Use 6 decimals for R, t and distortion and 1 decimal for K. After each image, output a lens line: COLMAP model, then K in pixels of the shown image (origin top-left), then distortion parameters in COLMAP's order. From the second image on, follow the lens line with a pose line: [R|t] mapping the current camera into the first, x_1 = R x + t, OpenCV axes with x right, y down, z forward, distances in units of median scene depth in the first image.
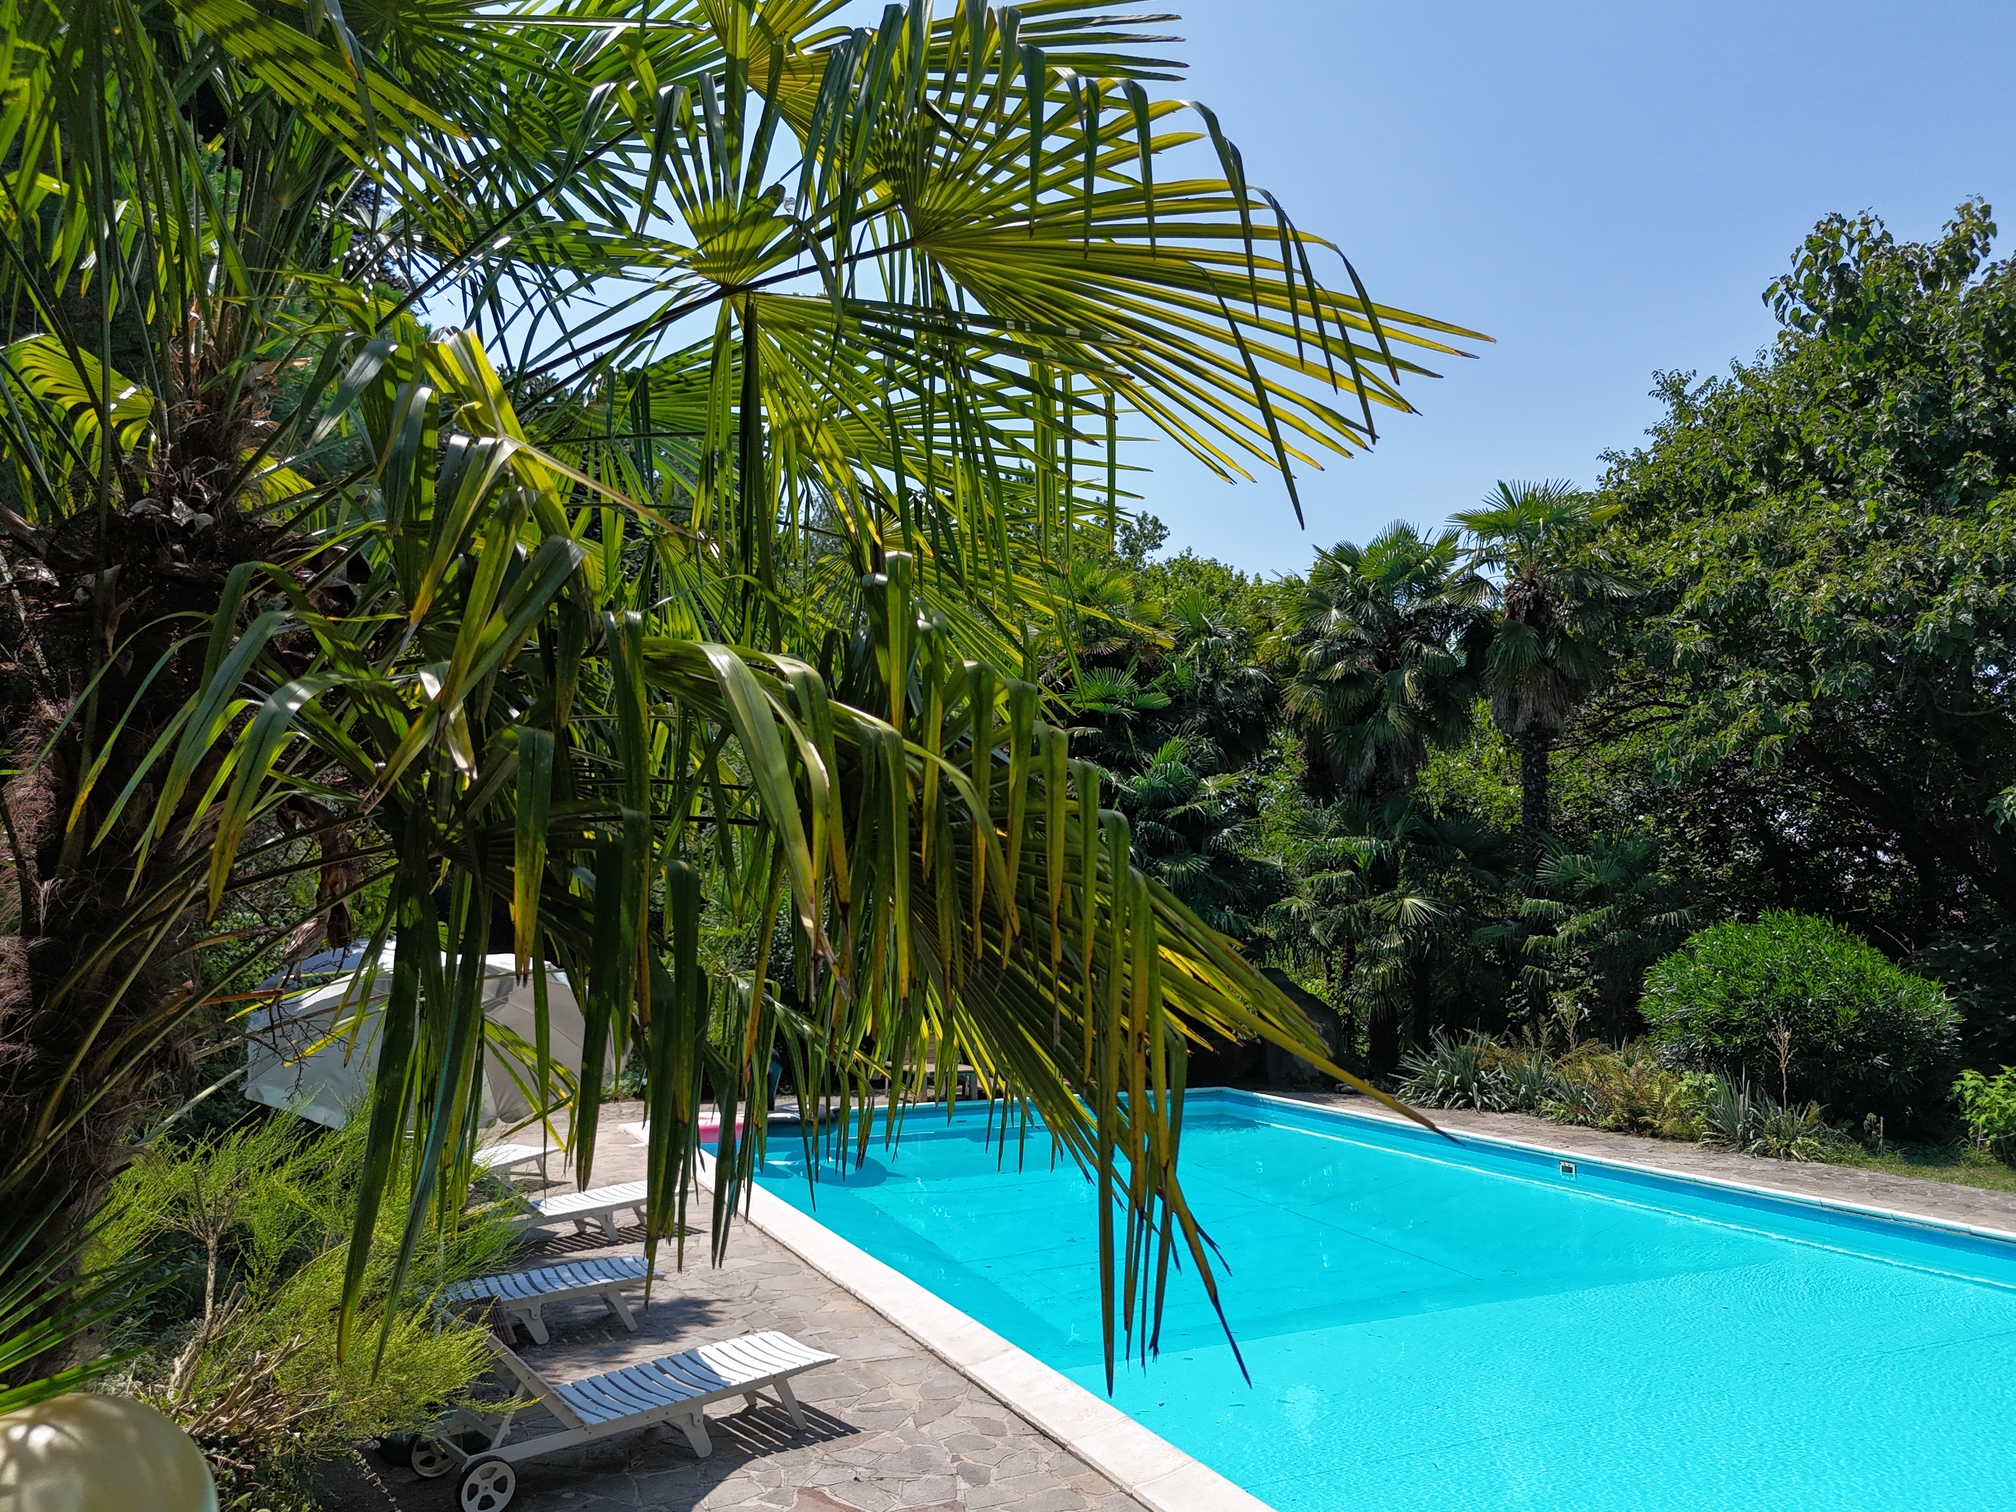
lens RADIAL K [[1506.3, 0, 1005.3], [0, 1506.3, 751.1], [0, 0, 1]] dist [0.082929, -0.087283]
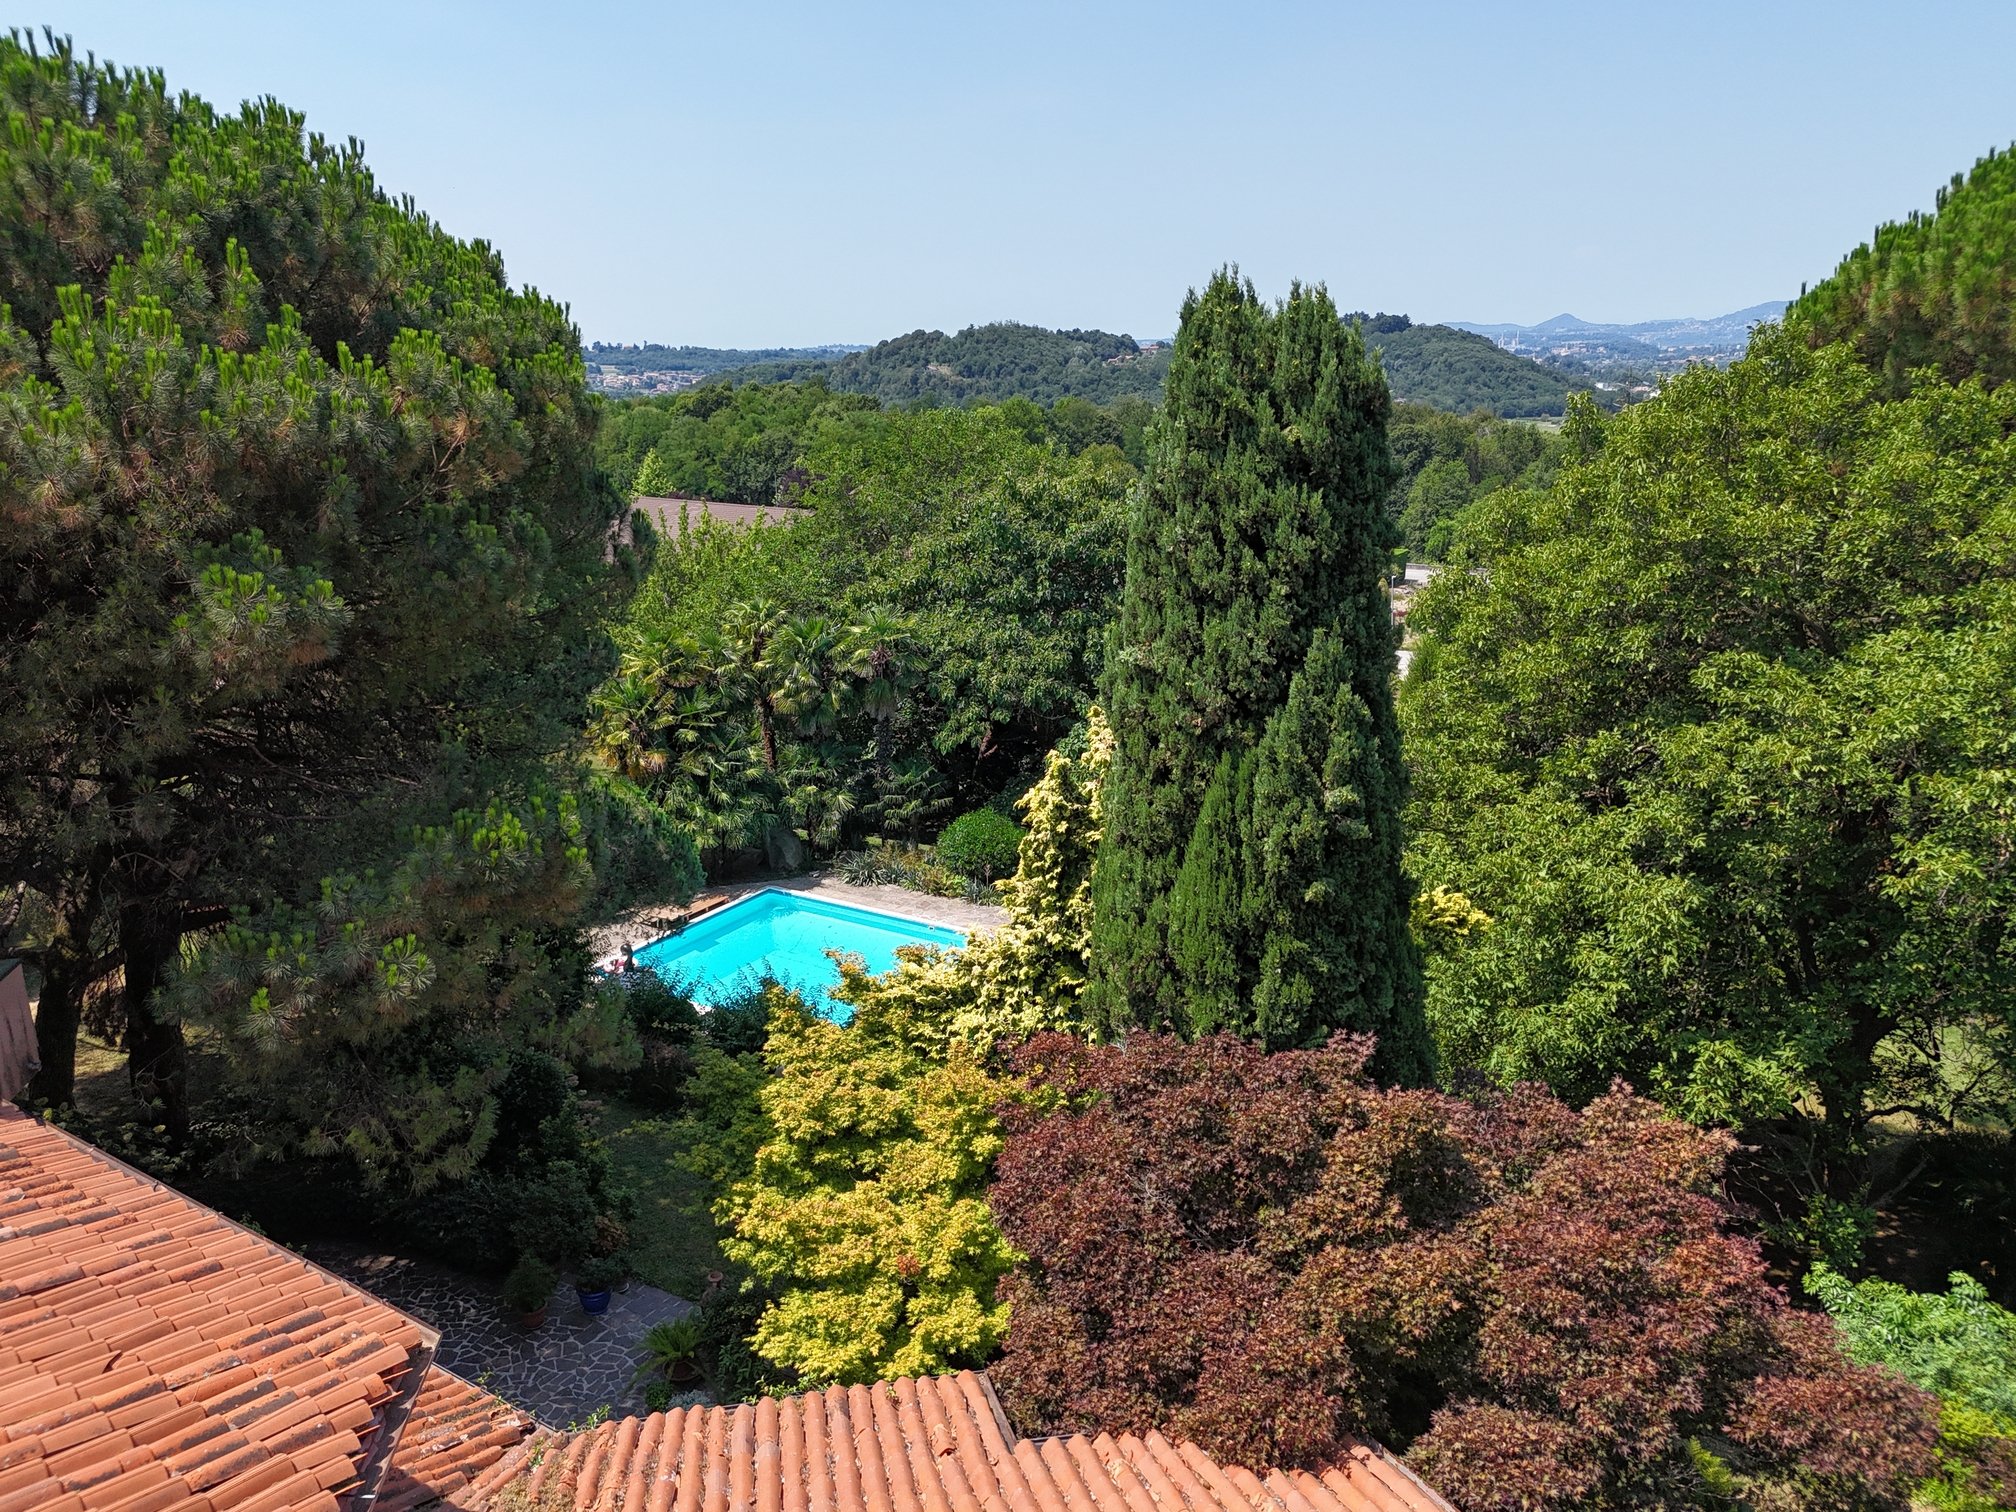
lens RADIAL K [[1506.3, 0, 1019.5], [0, 1506.3, 751.6], [0, 0, 1]] dist [0.082929, -0.087283]
pose [[0.820509, -0.161822, 0.548251, -0.773067], [-0.055113, 0.932232, 0.357639, -0.815758], [-0.568971, -0.323662, 0.755986, -0.904641]]
